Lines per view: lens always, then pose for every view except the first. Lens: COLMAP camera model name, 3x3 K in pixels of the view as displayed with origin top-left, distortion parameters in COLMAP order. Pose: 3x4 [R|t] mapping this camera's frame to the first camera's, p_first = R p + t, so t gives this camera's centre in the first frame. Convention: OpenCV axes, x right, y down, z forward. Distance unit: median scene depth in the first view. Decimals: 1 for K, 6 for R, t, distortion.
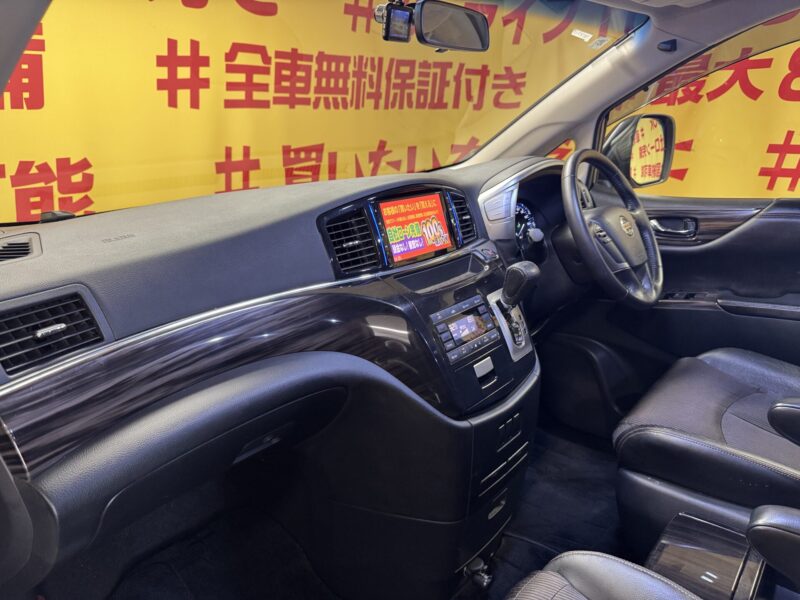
lens RADIAL K [[554.7, 0, 401.9], [0, 554.7, 302.0], [0, 0, 1]] dist [0.006682, -0.000057]
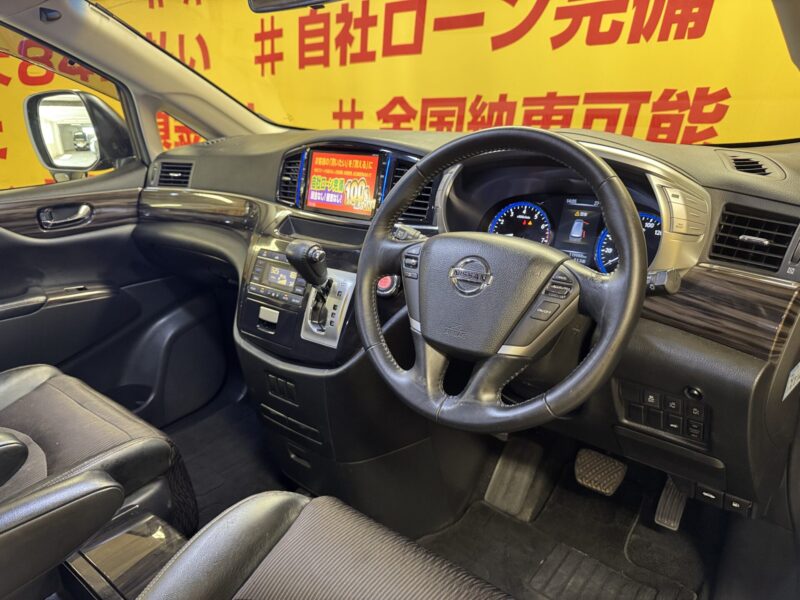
lens RADIAL K [[574.0, 0, 400.0], [0, 574.0, 300.0], [0, 0, 1]] dist [-0.029028, -0.000574]
pose [[0.014635, 0.381239, -0.924361, 0.499176], [-0.247061, 0.897174, 0.366114, -0.162788], [0.968889, 0.223015, 0.107319, 0.474344]]
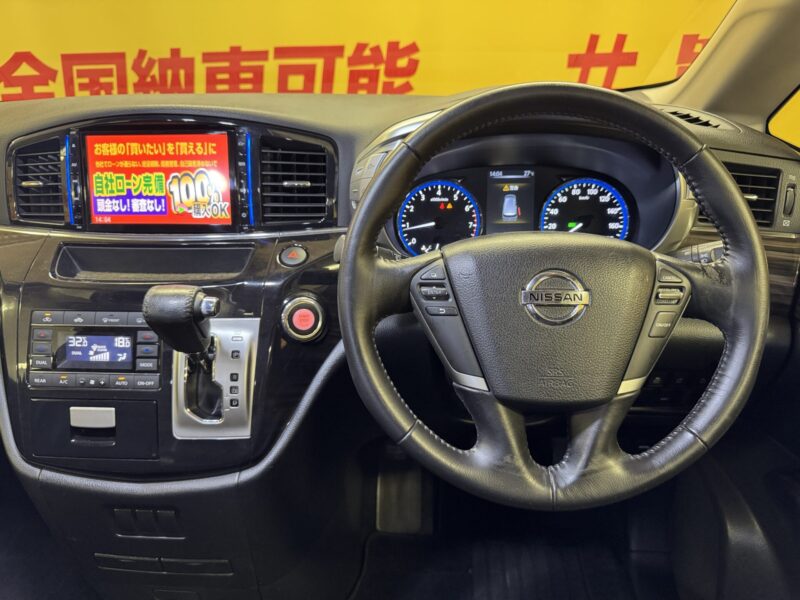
lens RADIAL K [[583.7, 0, 400.0], [0, 583.7, 300.0], [0, 0, 1]] dist [0.007054, -0.066885]
pose [[0.599000, 0.358963, -0.715782, 0.336576], [-0.235308, 0.933332, 0.271148, -0.117176], [0.765395, 0.006011, 0.643533, 0.354536]]
